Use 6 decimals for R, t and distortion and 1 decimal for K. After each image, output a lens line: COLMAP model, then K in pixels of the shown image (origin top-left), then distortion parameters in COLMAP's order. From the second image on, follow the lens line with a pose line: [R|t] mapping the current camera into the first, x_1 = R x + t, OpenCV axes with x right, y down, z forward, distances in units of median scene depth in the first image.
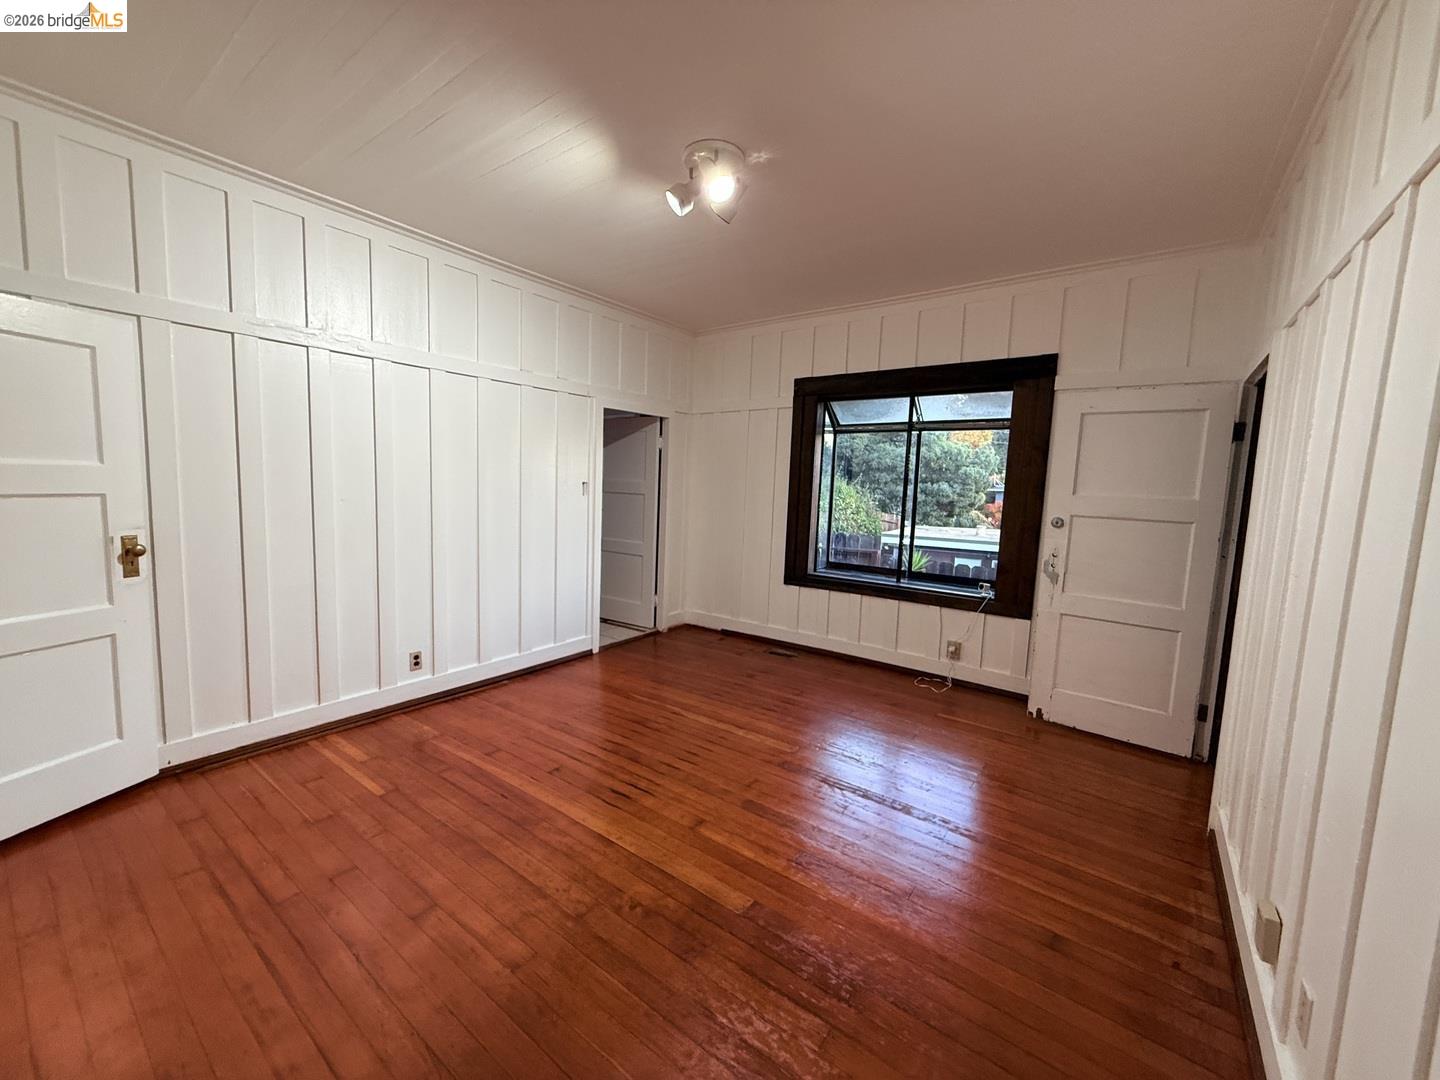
lens RADIAL K [[574.6, 0, 725.7], [0, 574.6, 542.1], [0, 0, 1]] dist [-0.001483, -0.000339]
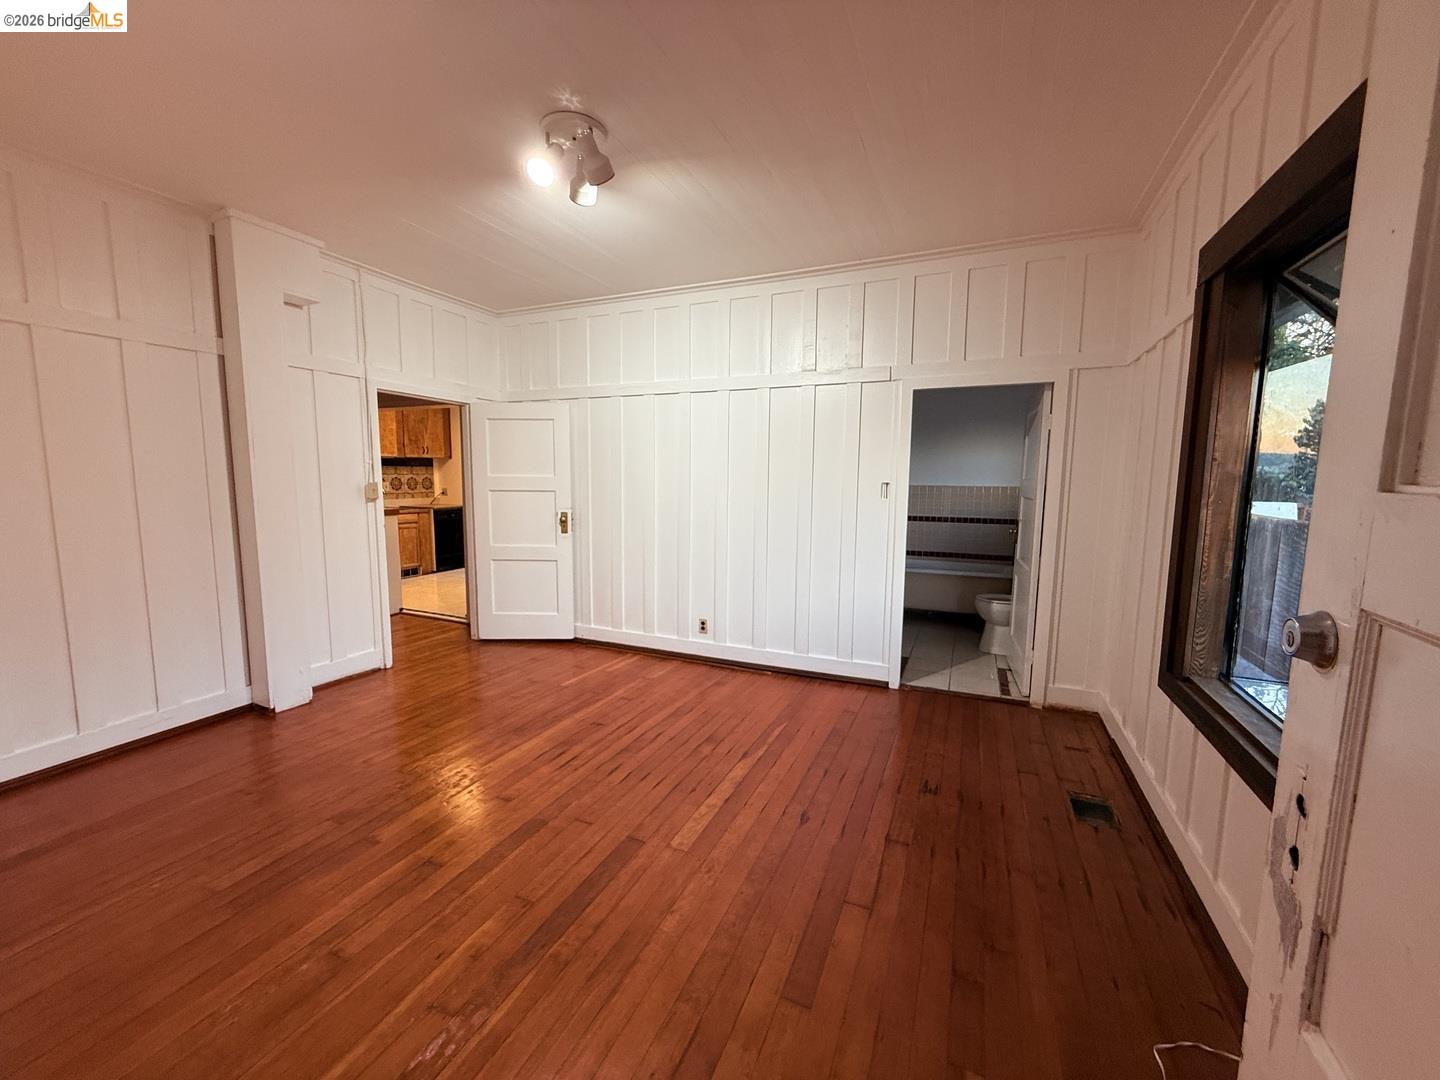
lens RADIAL K [[574.6, 0, 721.9], [0, 574.6, 535.2], [0, 0, 1]] dist [-0.001483, -0.000339]
pose [[0.223010, 0.066371, -0.972554, 0.734168], [-0.104221, 0.993585, 0.043908, -0.055733], [0.969229, 0.091568, 0.228497, 0.783218]]
